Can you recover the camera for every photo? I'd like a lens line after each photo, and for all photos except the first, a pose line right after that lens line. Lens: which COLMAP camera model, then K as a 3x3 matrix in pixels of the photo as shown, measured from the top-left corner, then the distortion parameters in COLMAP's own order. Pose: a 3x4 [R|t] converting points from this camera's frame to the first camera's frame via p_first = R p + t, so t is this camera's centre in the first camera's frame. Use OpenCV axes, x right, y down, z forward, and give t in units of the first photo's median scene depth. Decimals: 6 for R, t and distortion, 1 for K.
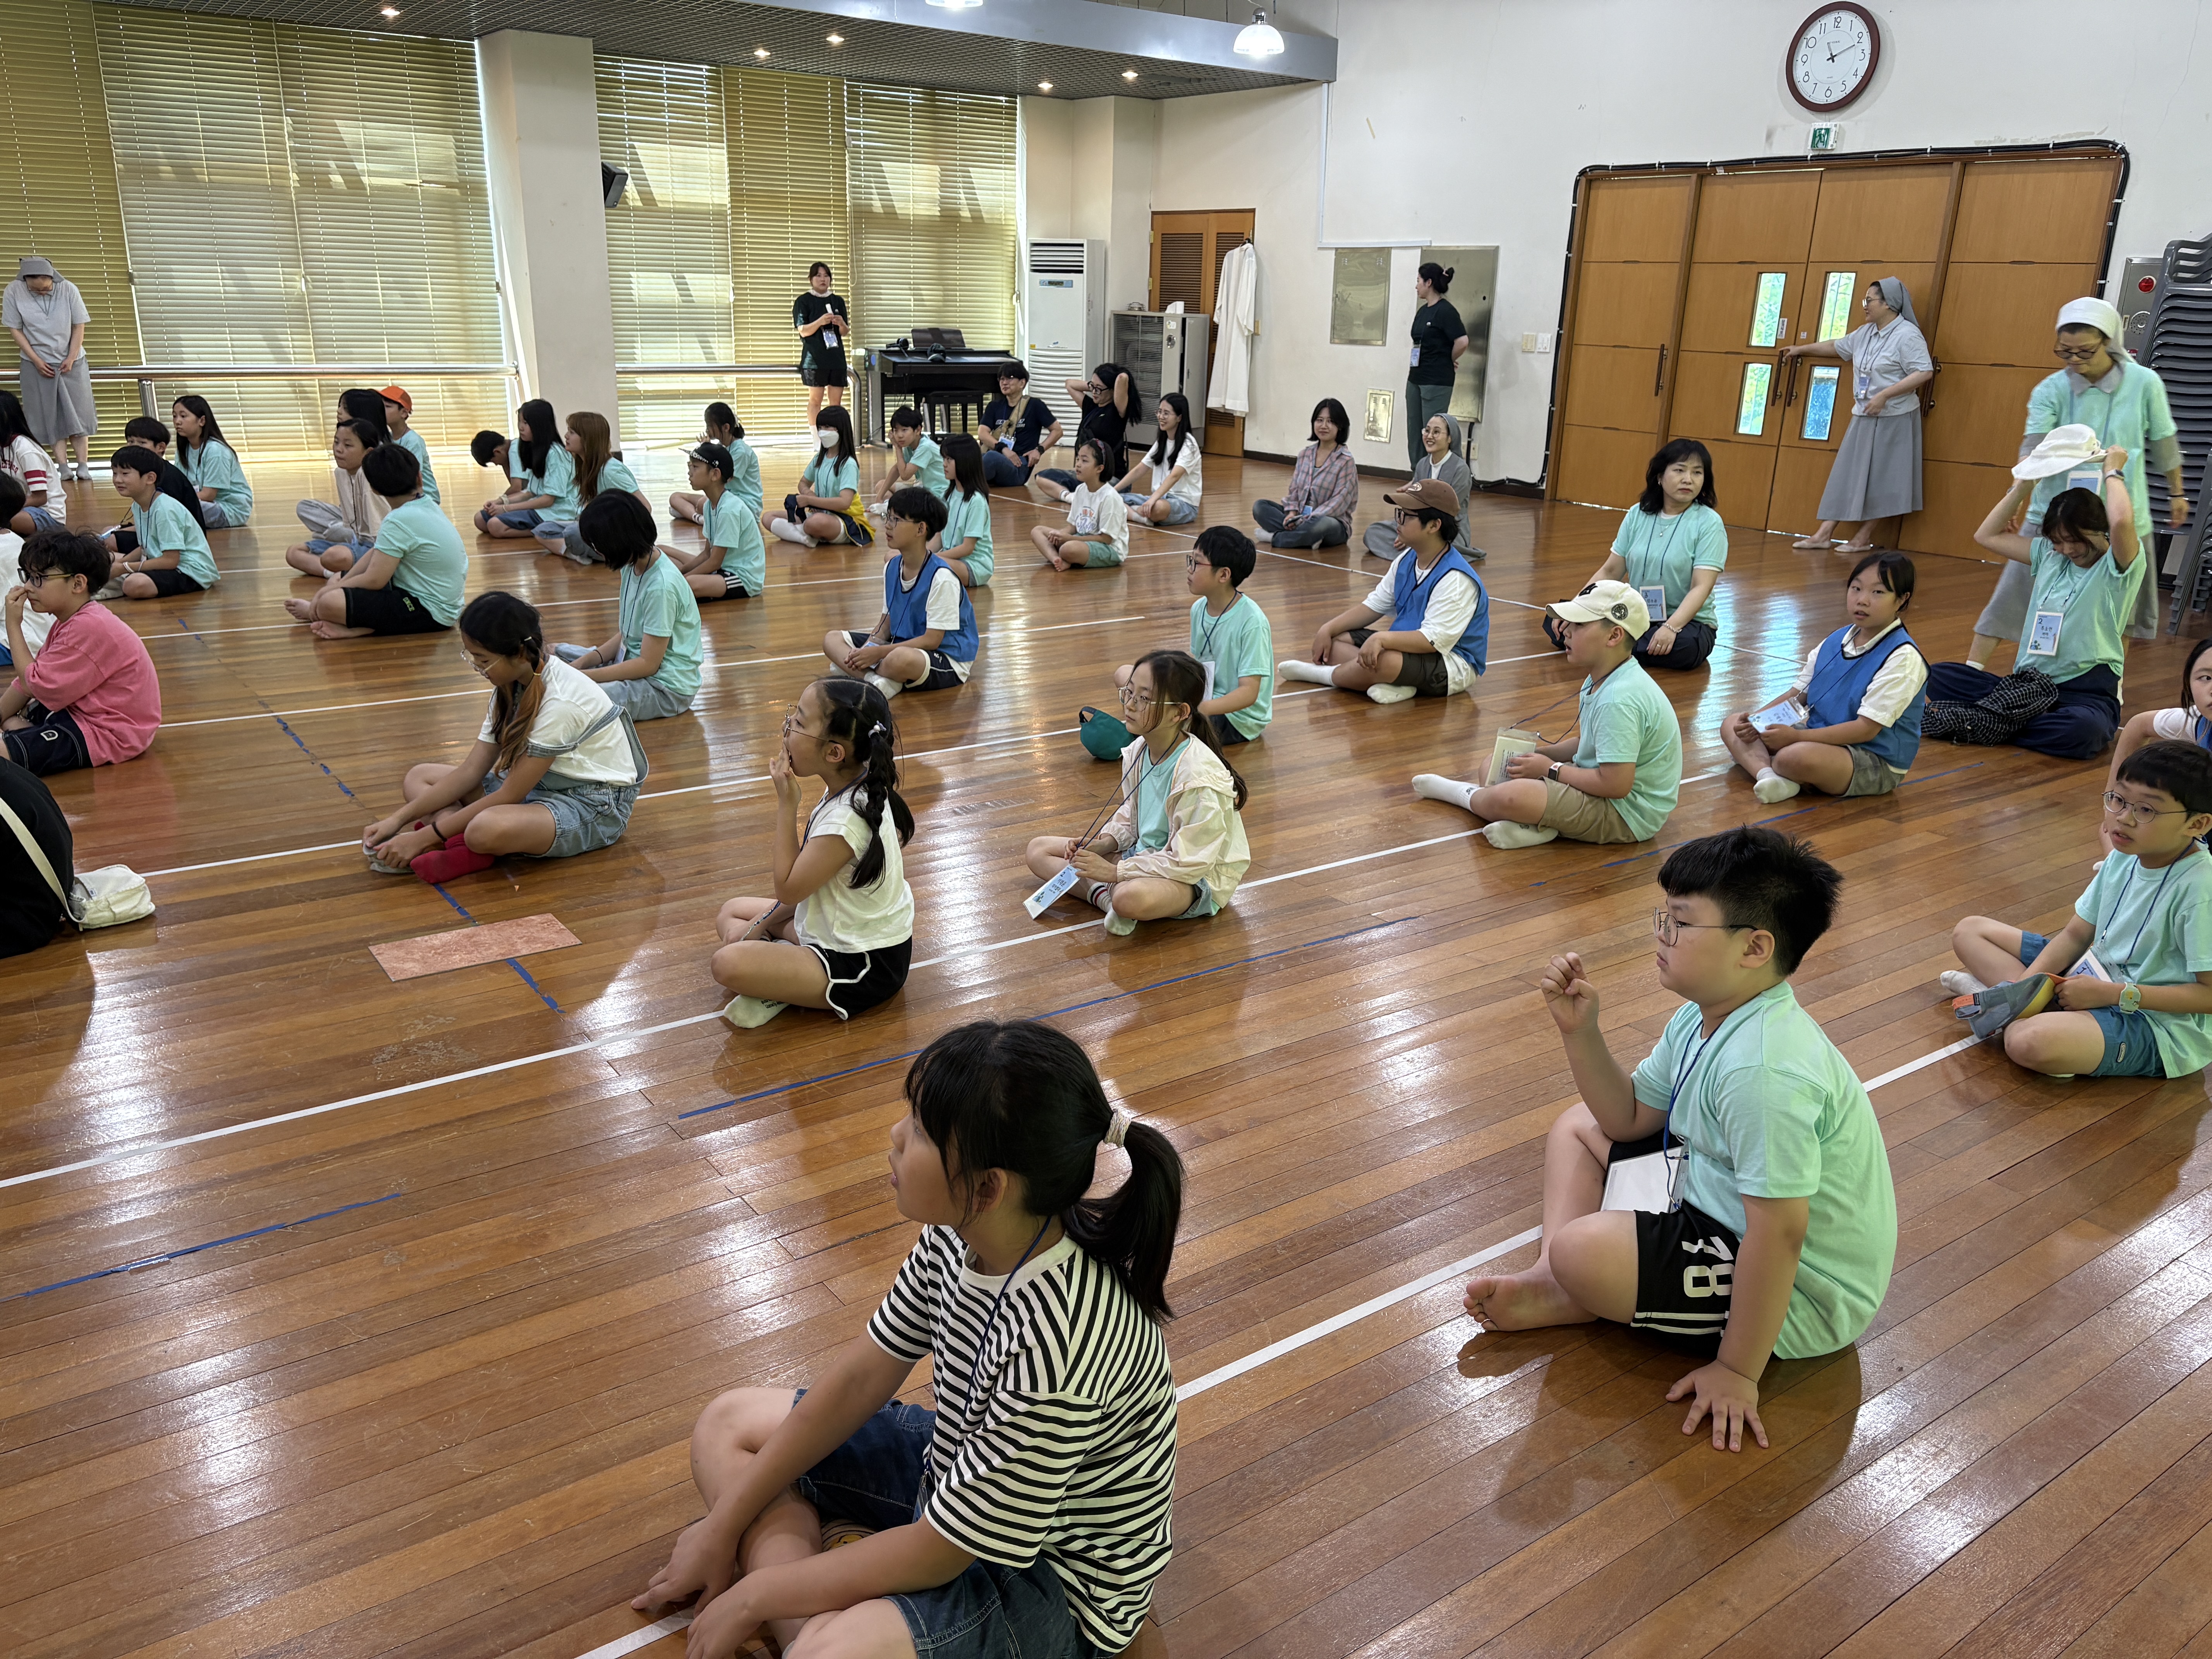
lens RADIAL K [[1661.0, 0, 1098.3], [0, 1661.0, 822.5], [0, 0, 1]] dist [0.022742, -0.022011]
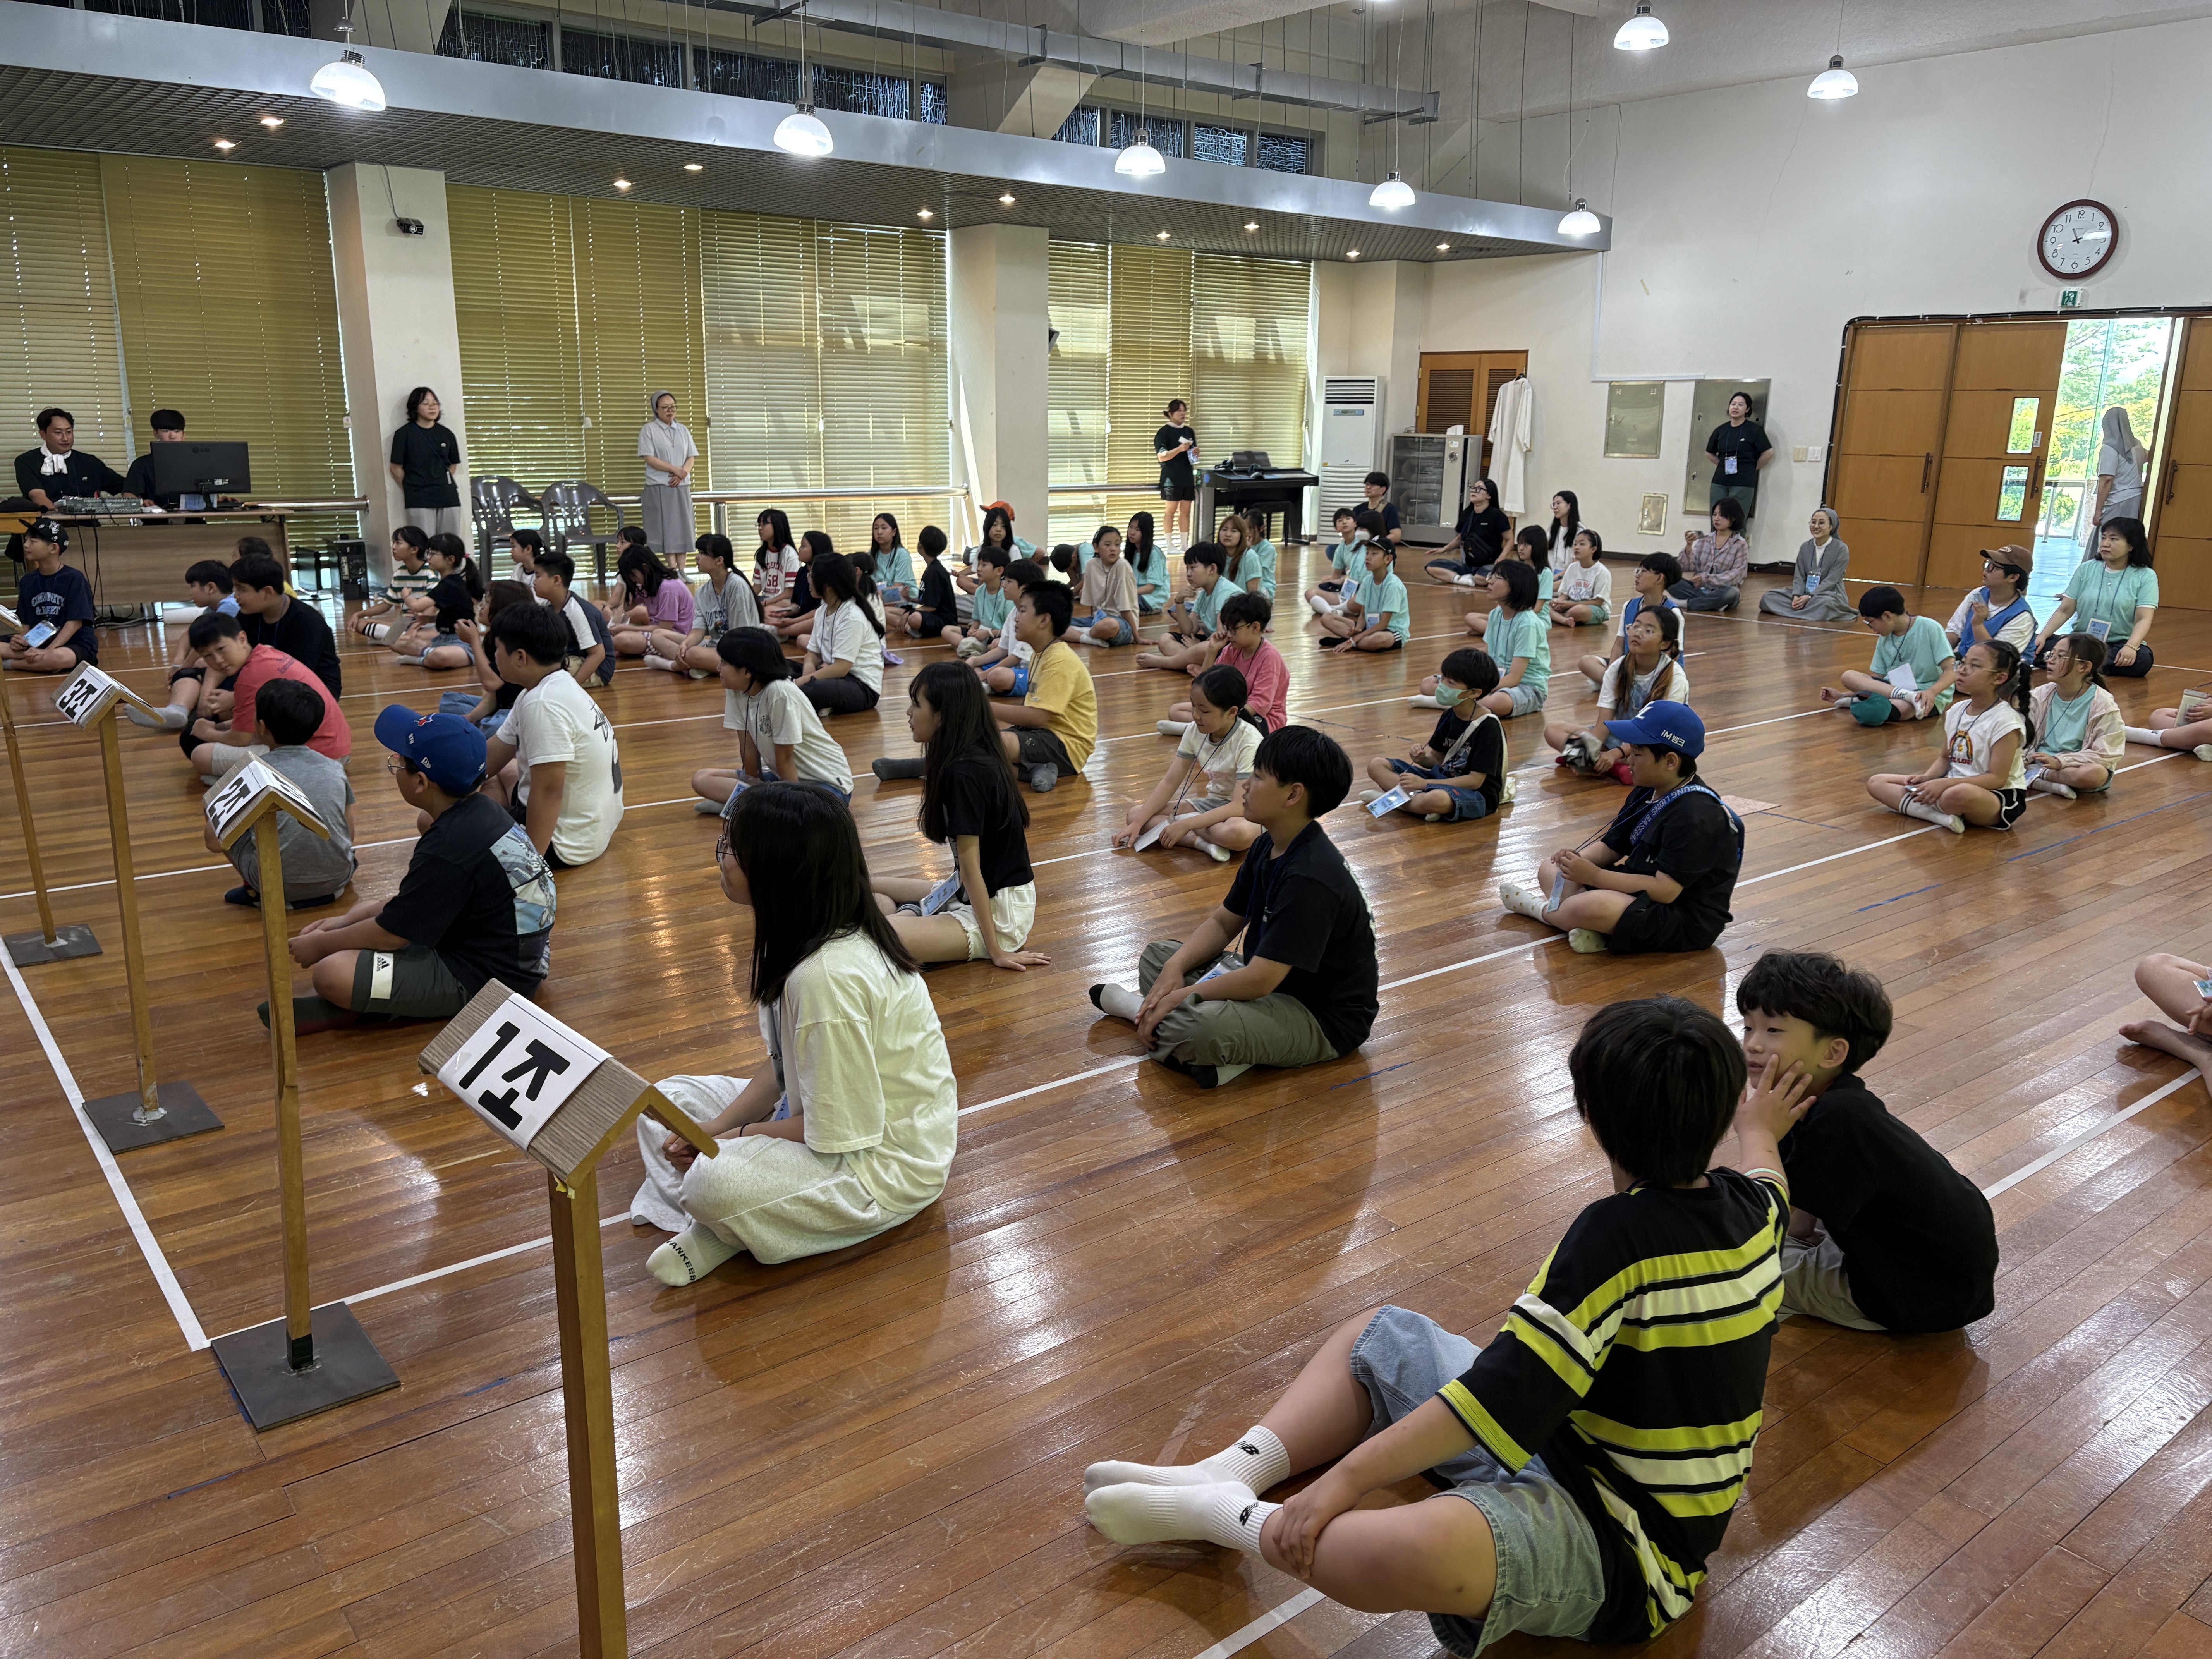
lens RADIAL K [[1661.0, 0, 1073.9], [0, 1661.0, 831.2], [0, 0, 1]] dist [0.022742, -0.022011]
pose [[0.998739, -0.025924, 0.043003, -0.341617], [0.028532, 0.997719, -0.061186, 0.056360], [-0.041319, 0.062336, 0.997200, -0.210360]]
